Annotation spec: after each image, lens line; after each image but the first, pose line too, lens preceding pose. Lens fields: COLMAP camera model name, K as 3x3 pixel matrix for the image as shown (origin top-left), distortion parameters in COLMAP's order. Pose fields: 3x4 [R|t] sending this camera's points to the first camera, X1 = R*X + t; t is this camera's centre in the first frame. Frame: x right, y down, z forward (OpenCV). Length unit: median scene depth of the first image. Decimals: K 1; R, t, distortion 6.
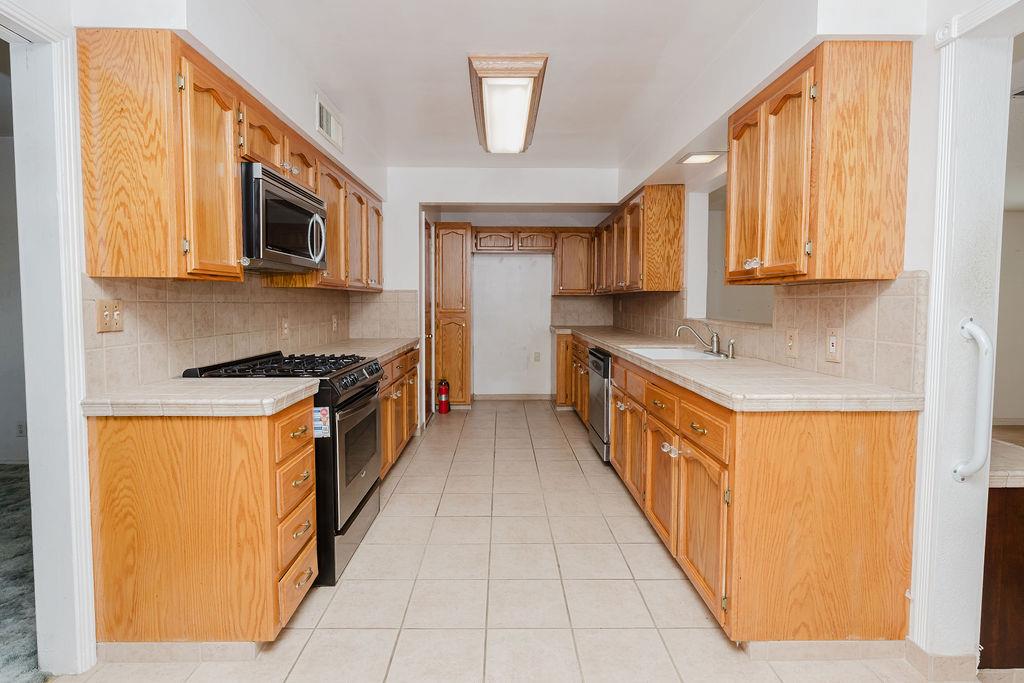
lens RADIAL K [[423.0, 0, 512.0], [0, 423.0, 341.5], [0, 0, 1]] dist [-0.000303, 0.000196]
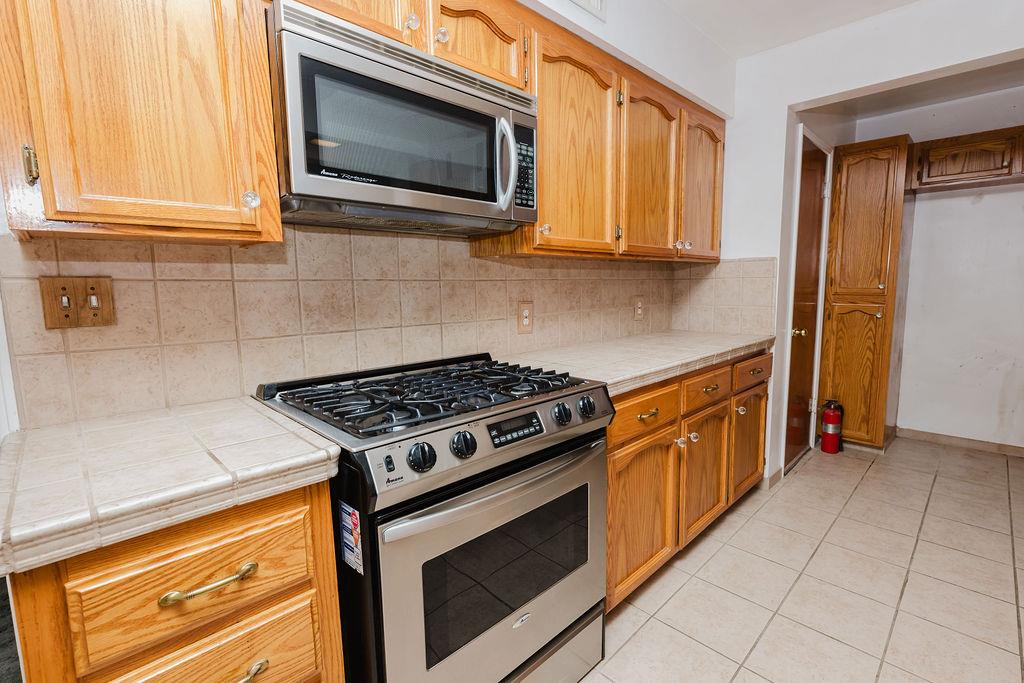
lens RADIAL K [[461.1, 0, 512.0], [0, 461.1, 341.5], [0, 0, 1]] dist [-0.029571, -0.000223]
pose [[0.677705, 0.074395, -0.731561, 0.002287], [-0.047309, 0.997219, 0.057585, -0.014778], [0.733811, -0.004416, 0.679340, 0.202928]]
